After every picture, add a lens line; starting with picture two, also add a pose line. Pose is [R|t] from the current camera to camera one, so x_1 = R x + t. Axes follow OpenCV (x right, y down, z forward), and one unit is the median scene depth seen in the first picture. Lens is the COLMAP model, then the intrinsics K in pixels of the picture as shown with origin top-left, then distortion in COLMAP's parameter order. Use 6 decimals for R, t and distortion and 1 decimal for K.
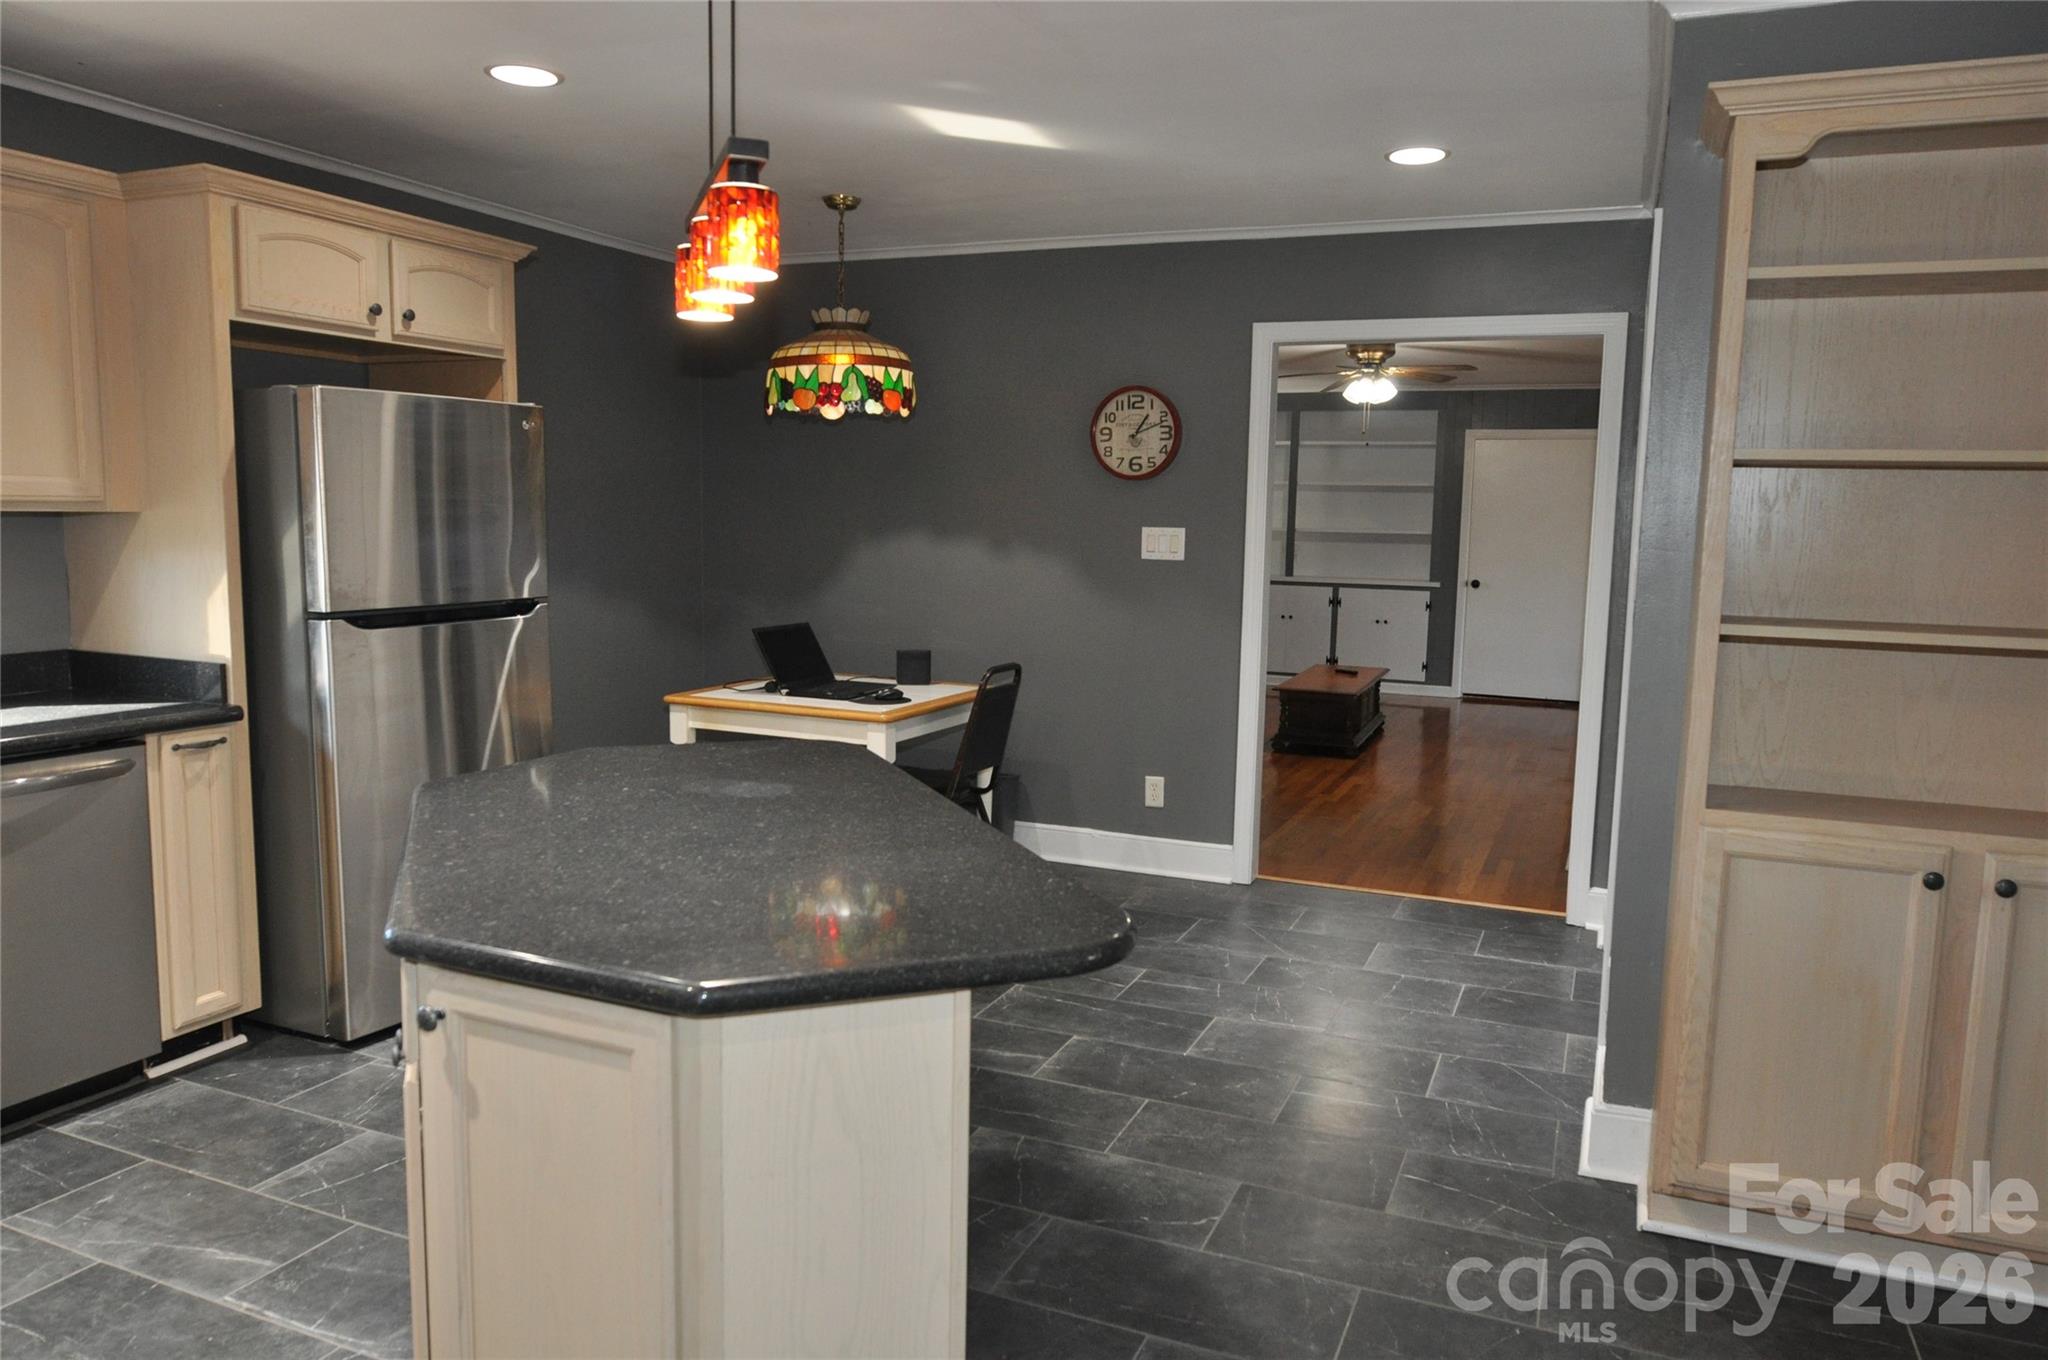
lens RADIAL K [[1397.1, 0, 1023.0], [0, 1397.1, 682.2], [0, 0, 1]] dist [-0.009304, -0.001757]
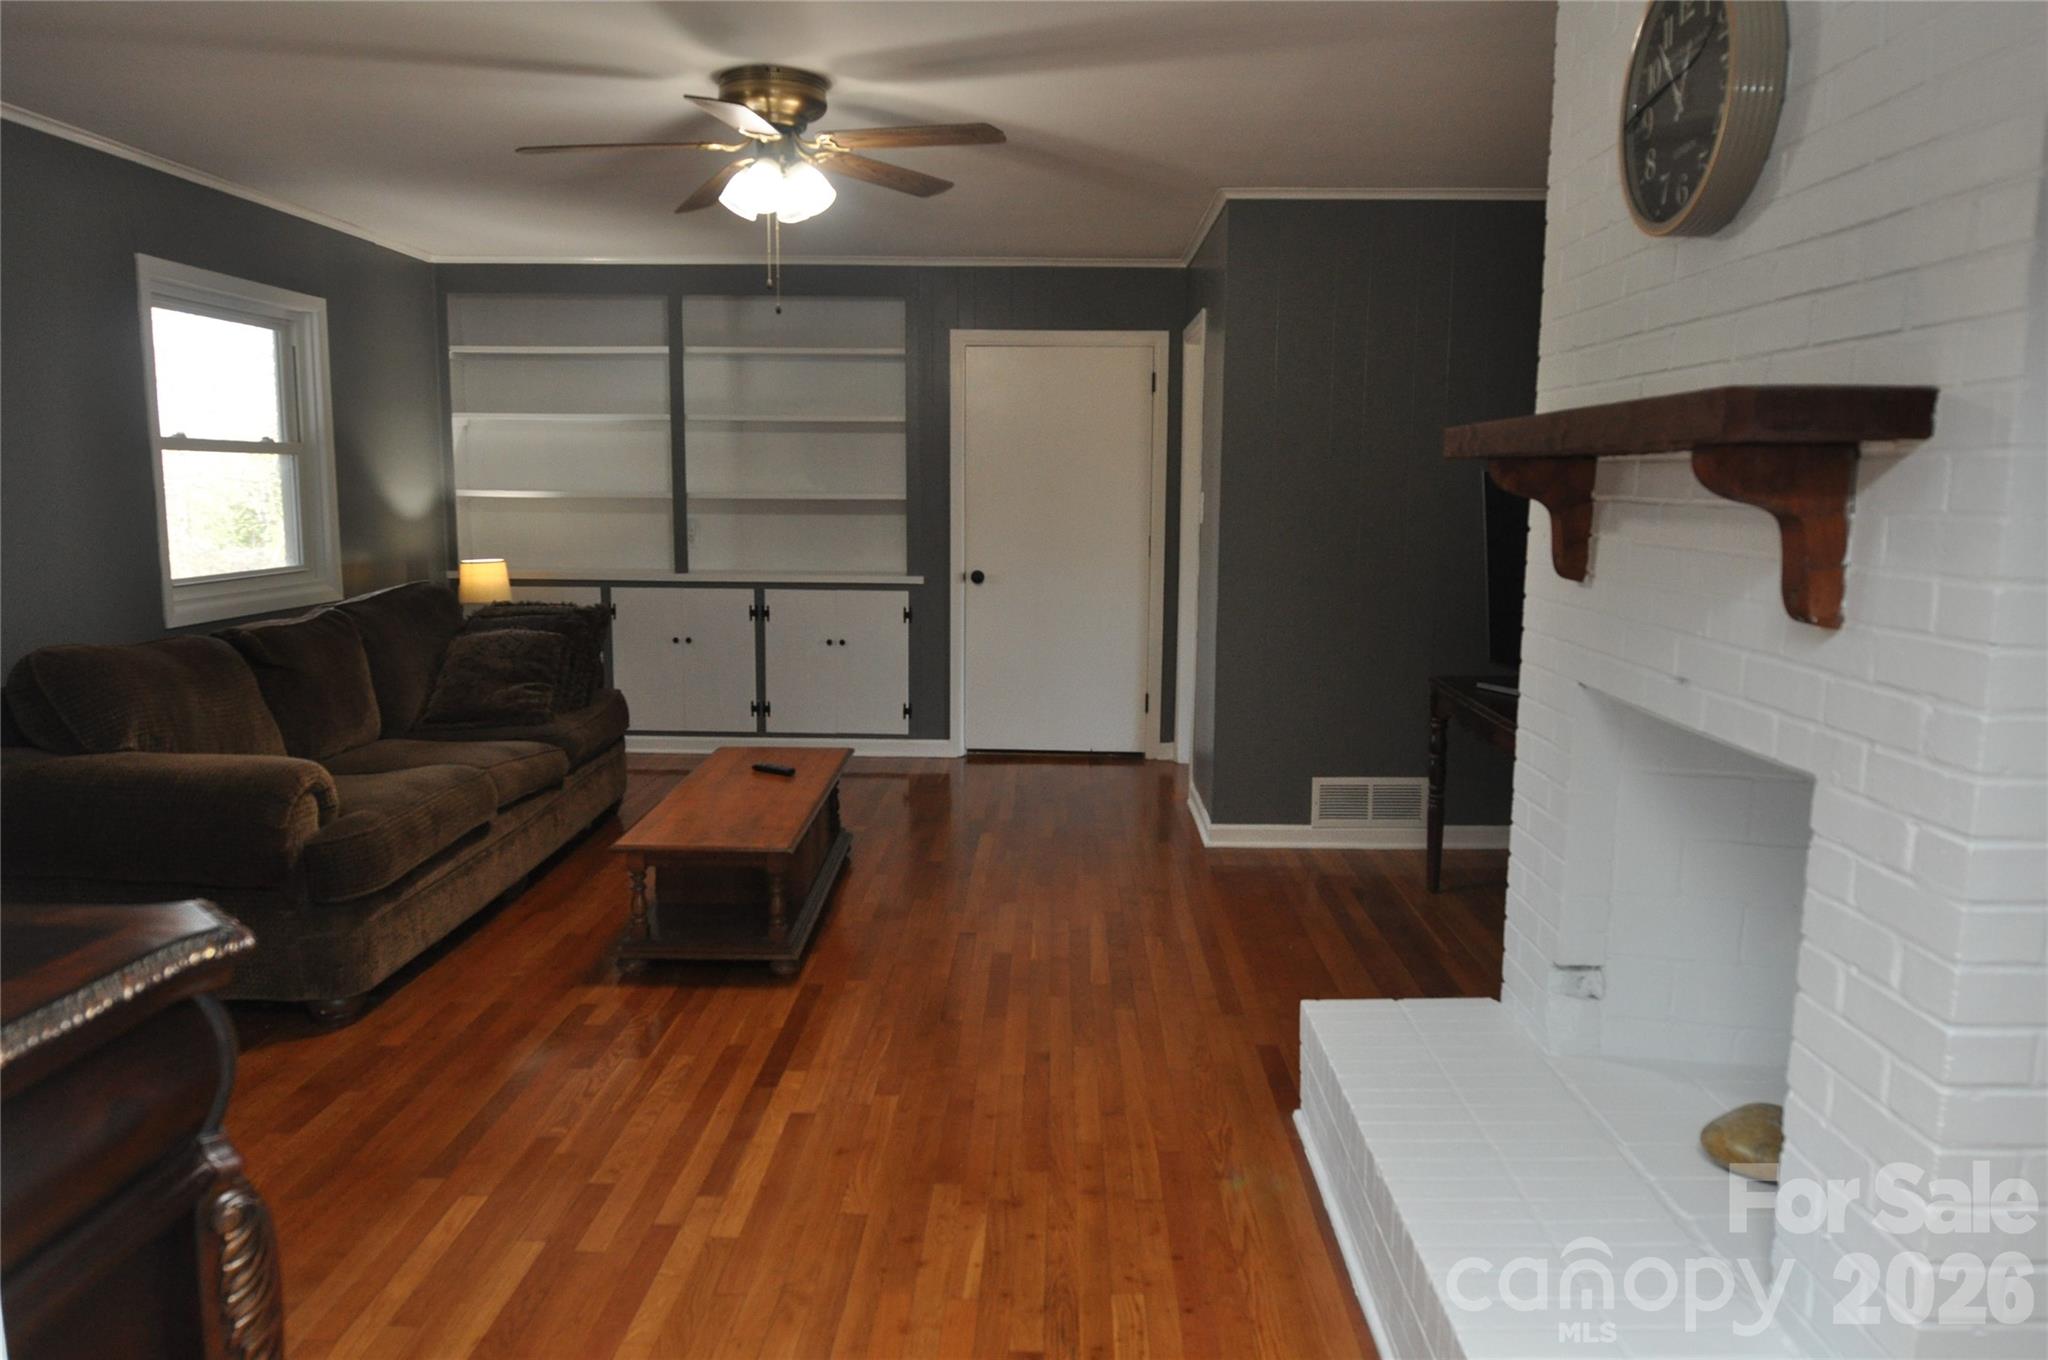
lens RADIAL K [[1397.1, 0, 1023.0], [0, 1397.1, 682.2], [0, 0, 1]] dist [-0.009304, -0.001757]
pose [[0.927020, -0.066506, 0.369067, 0.105327], [0.055912, 0.997660, 0.039338, -0.045918], [-0.370820, -0.015832, 0.928570, 0.398655]]
